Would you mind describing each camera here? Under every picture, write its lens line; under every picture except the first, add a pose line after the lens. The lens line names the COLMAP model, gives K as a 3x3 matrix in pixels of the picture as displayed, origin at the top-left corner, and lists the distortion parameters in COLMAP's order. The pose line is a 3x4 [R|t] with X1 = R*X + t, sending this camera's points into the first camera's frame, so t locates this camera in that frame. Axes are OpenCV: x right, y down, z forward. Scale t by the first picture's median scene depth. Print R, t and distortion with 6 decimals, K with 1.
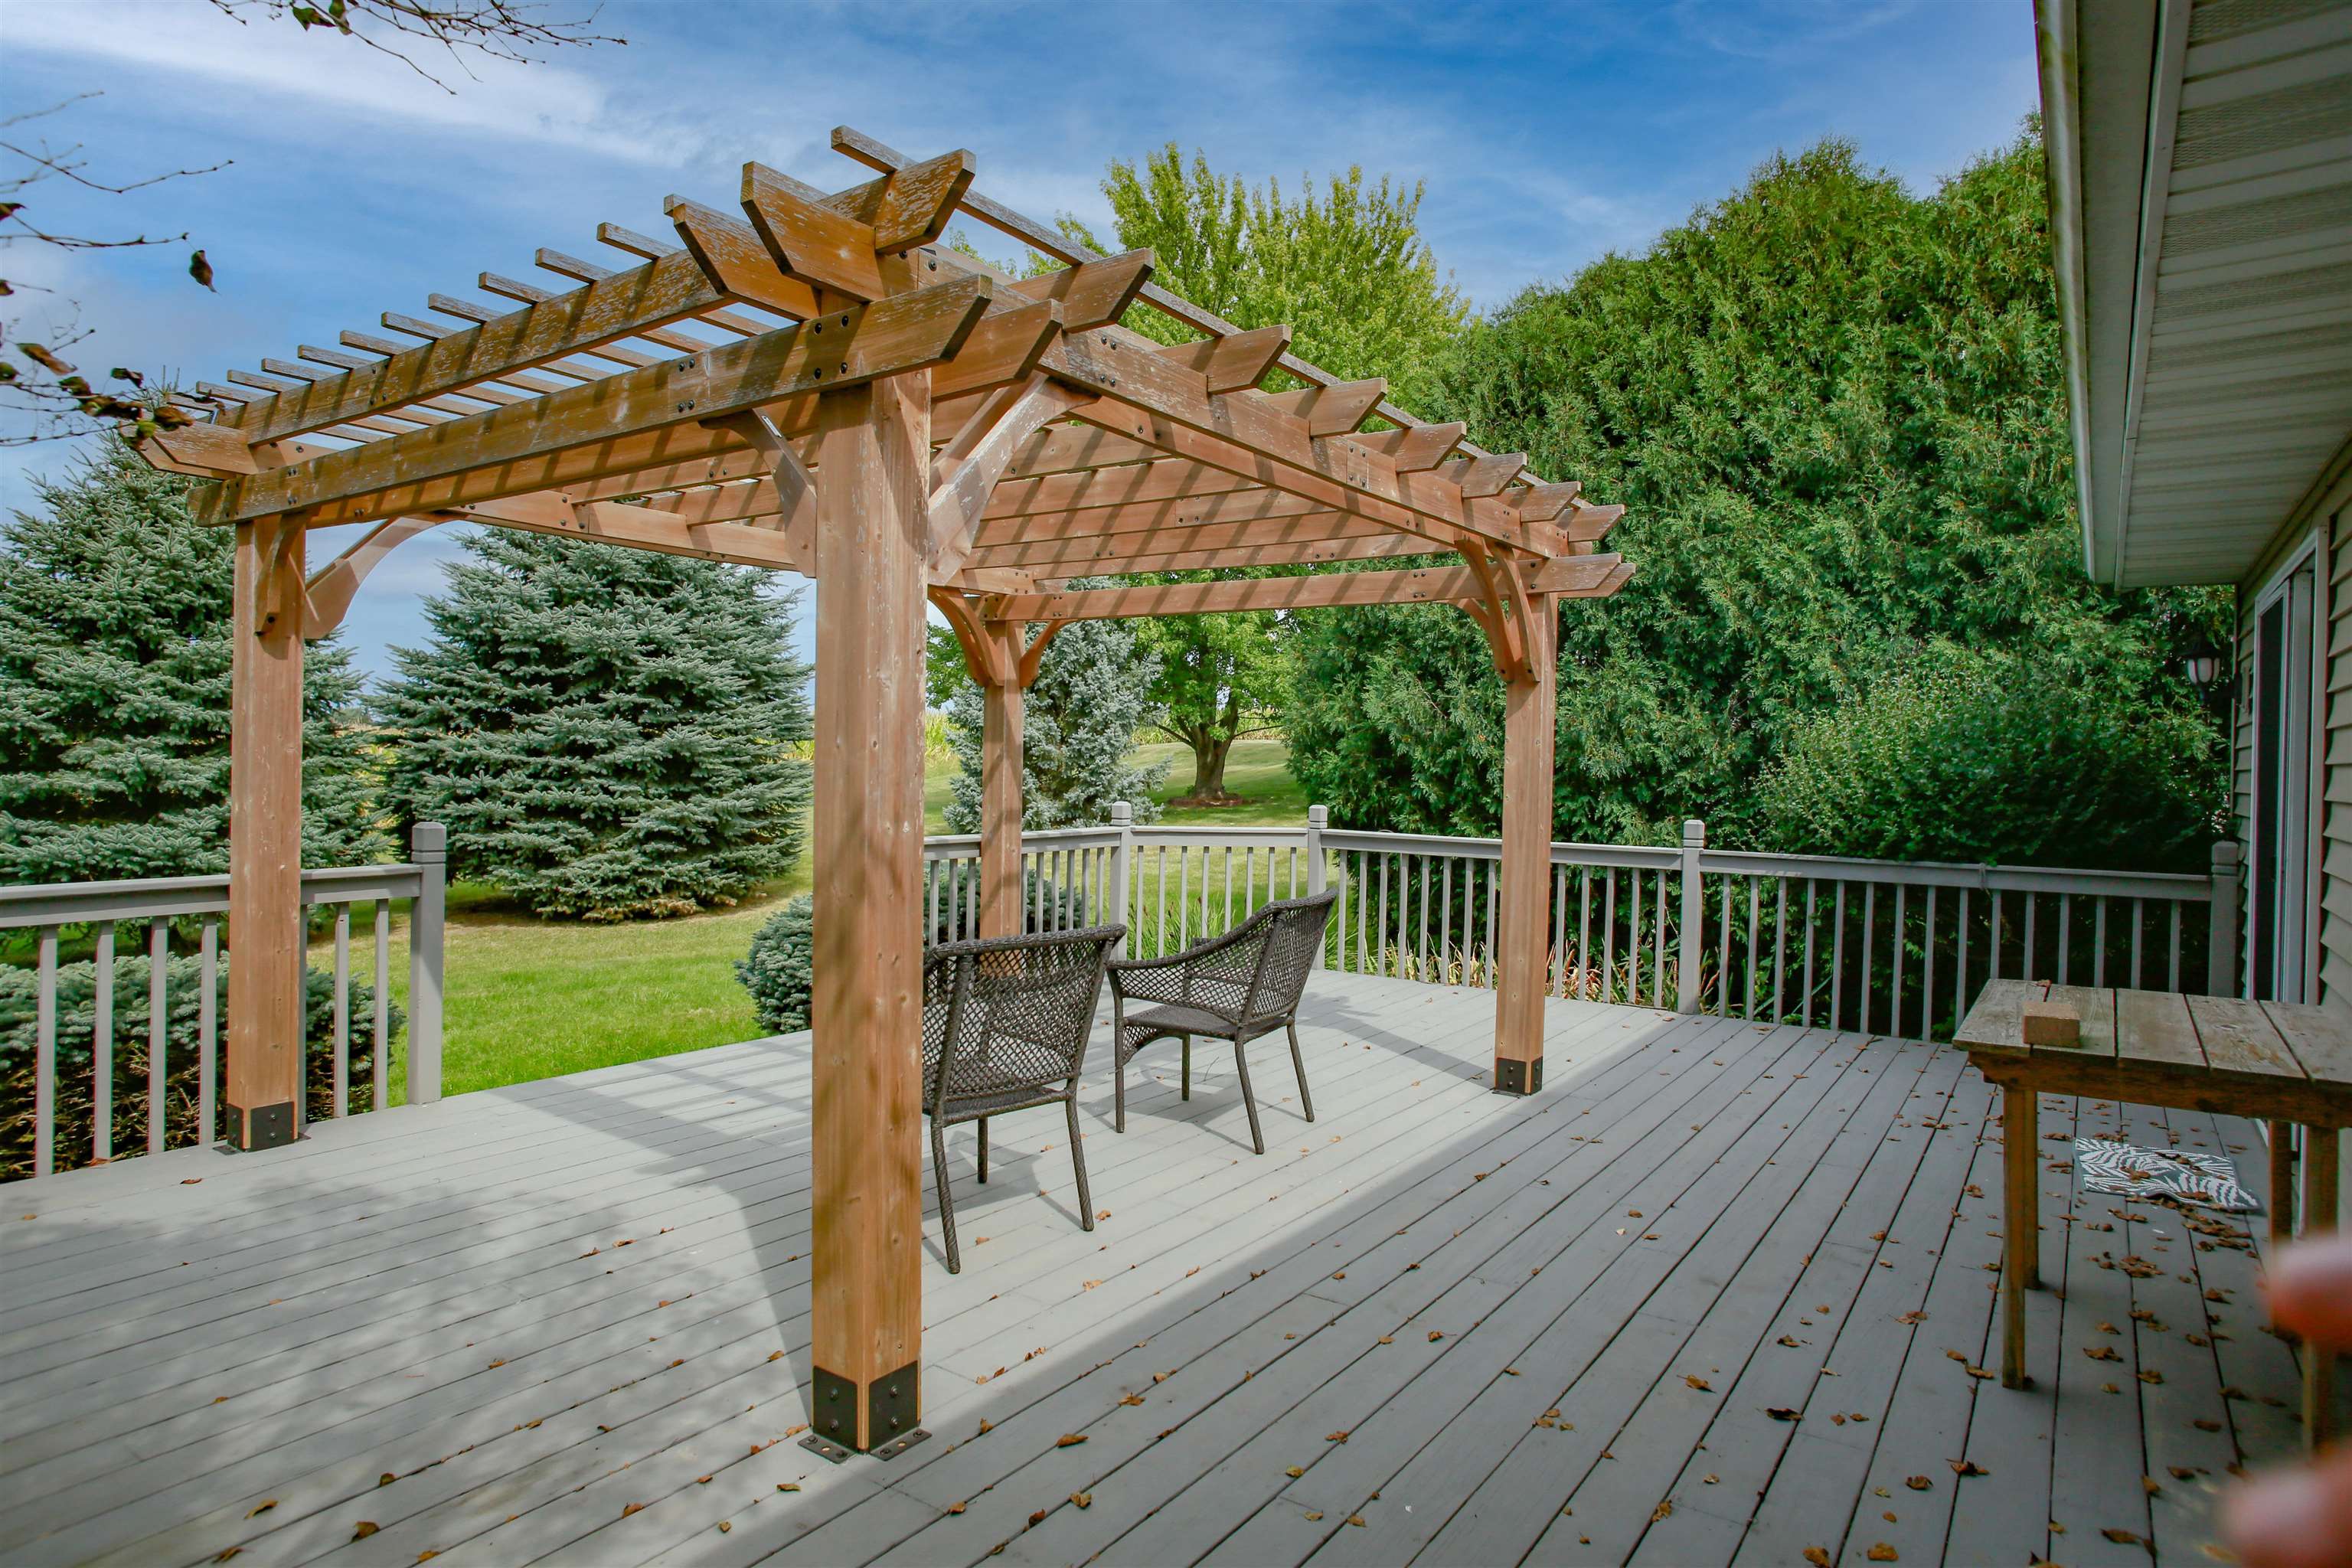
lens RADIAL K [[1331.2, 0, 1167.6], [0, 1331.2, 771.0], [0, 0, 1]] dist [-0.043935, 0.009405]
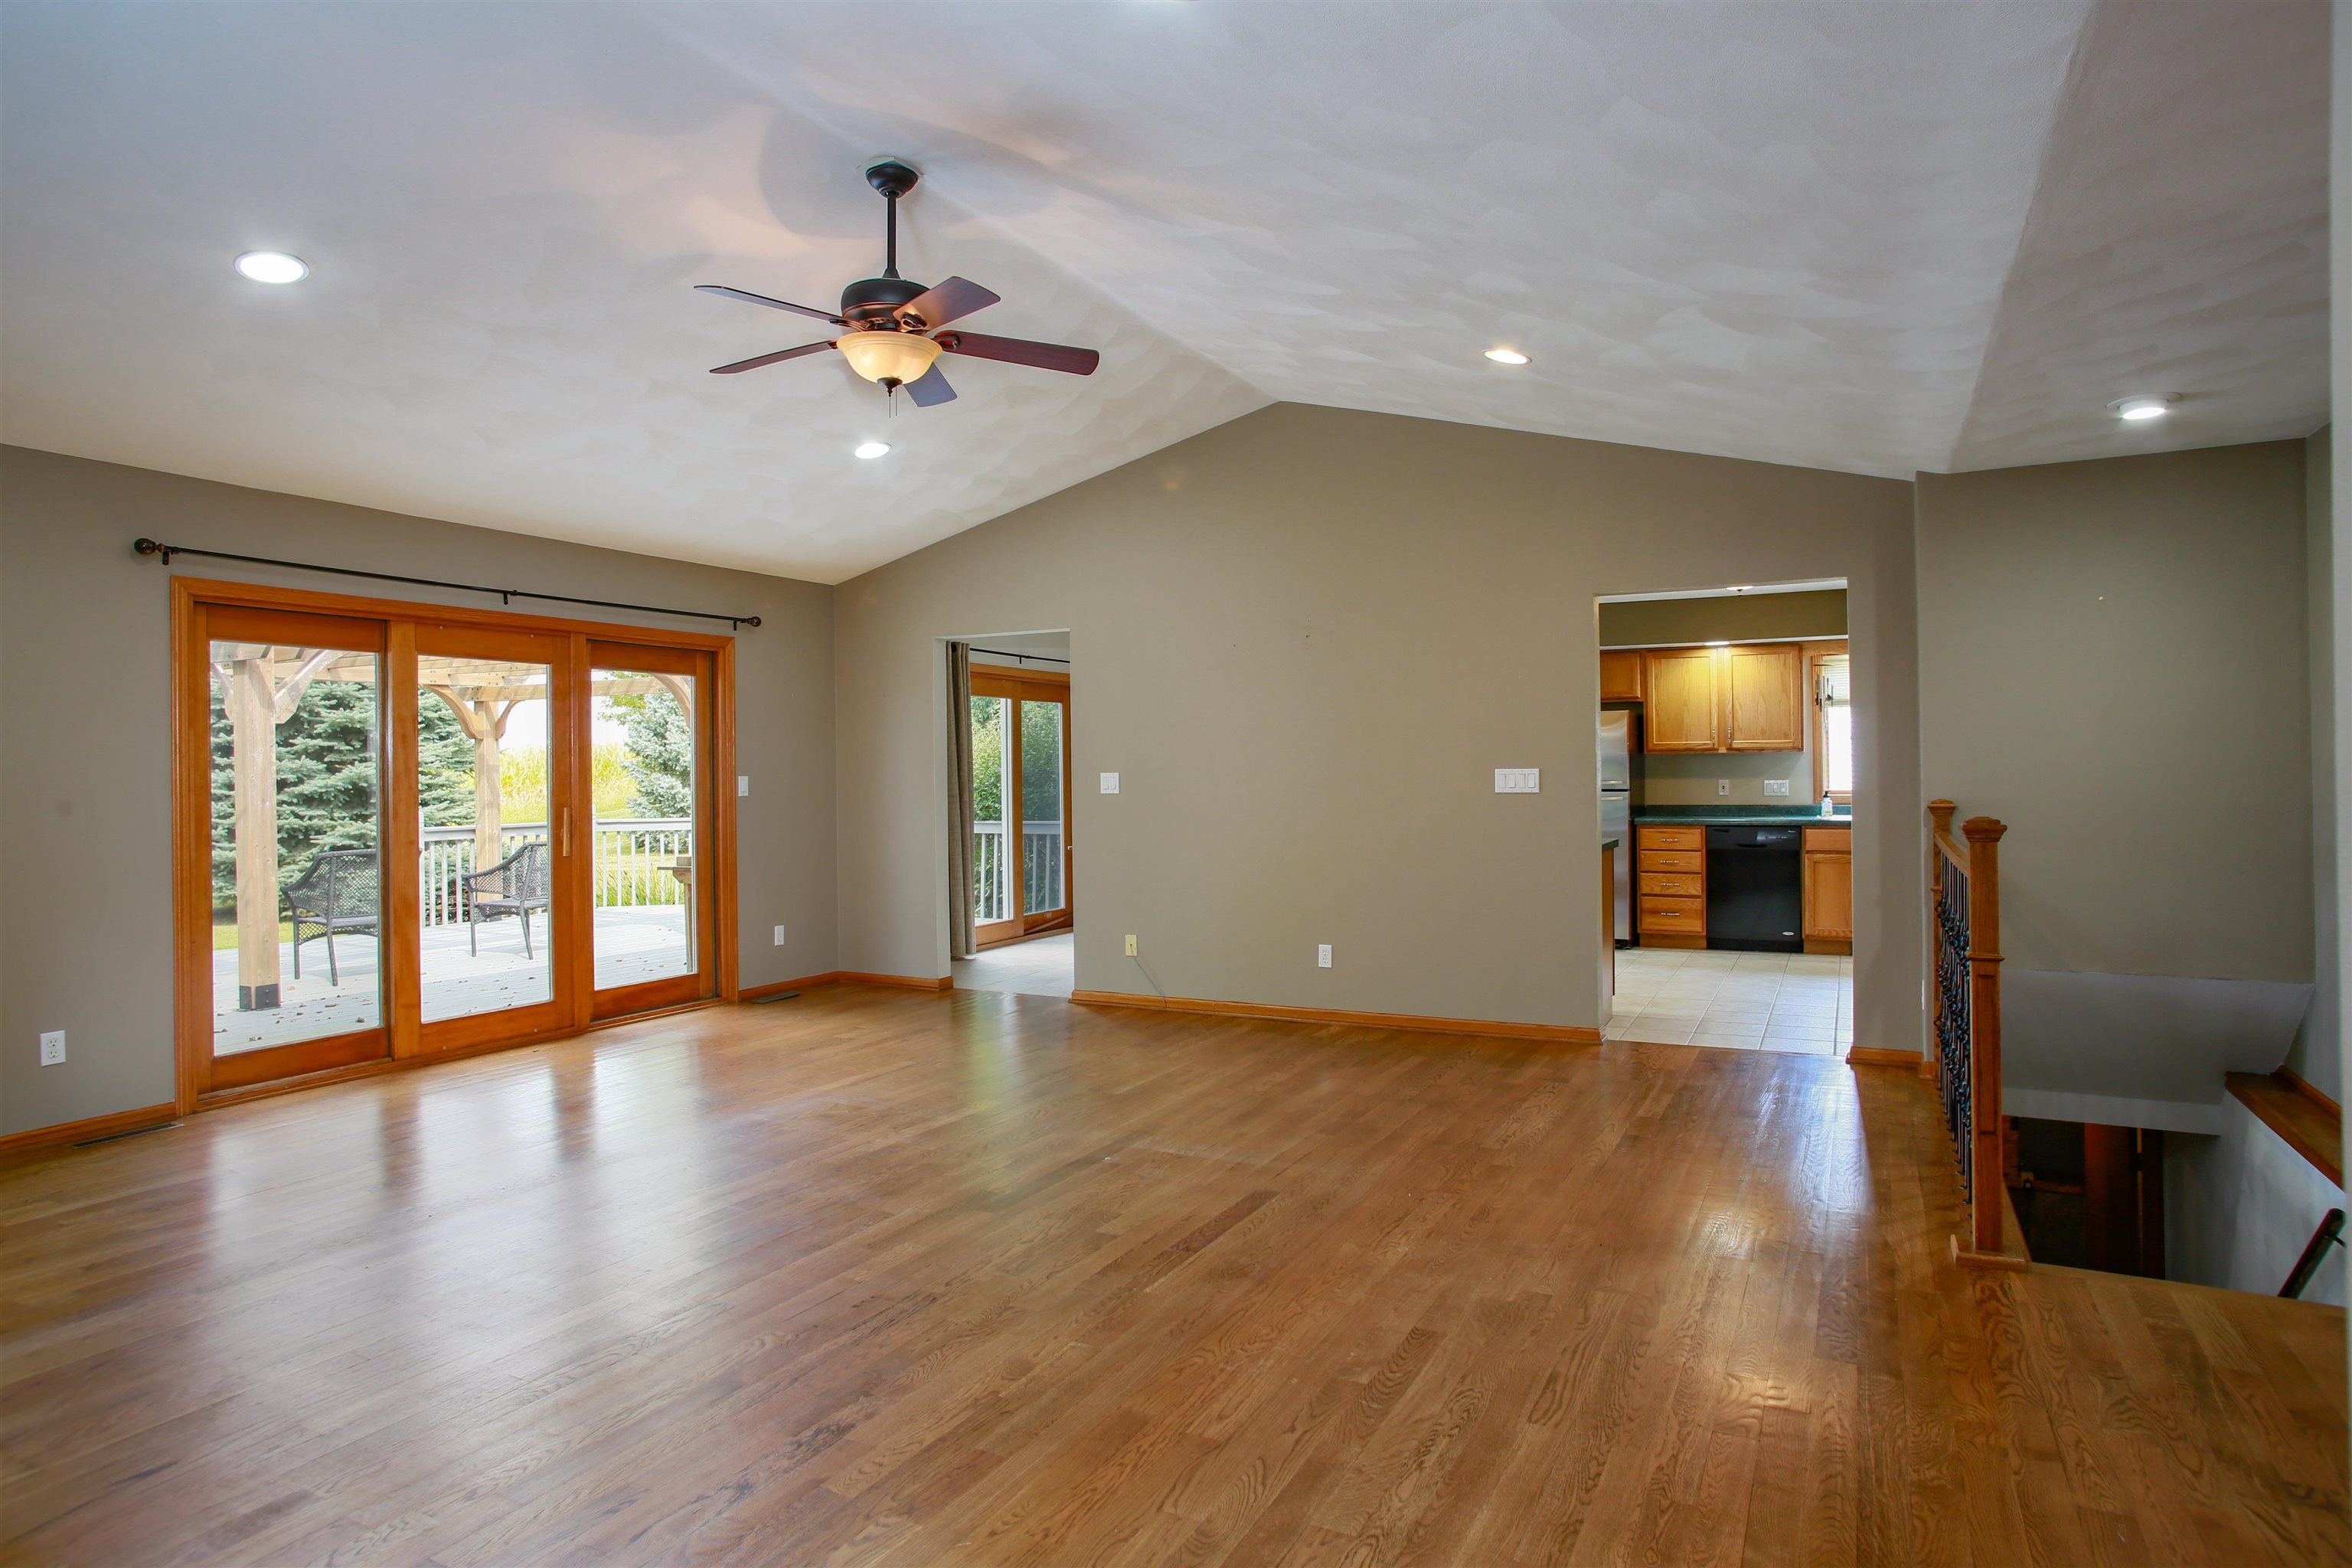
lens RADIAL K [[1331.2, 0, 1172.8], [0, 1331.2, 788.7], [0, 0, 1]] dist [-0.043935, 0.009405]
pose [[0.989696, -0.030913, 0.139808, 0.234434], [0.030619, 0.999522, 0.004255, 0.009489], [-0.139873, 0.000070, 0.990169, -0.366907]]
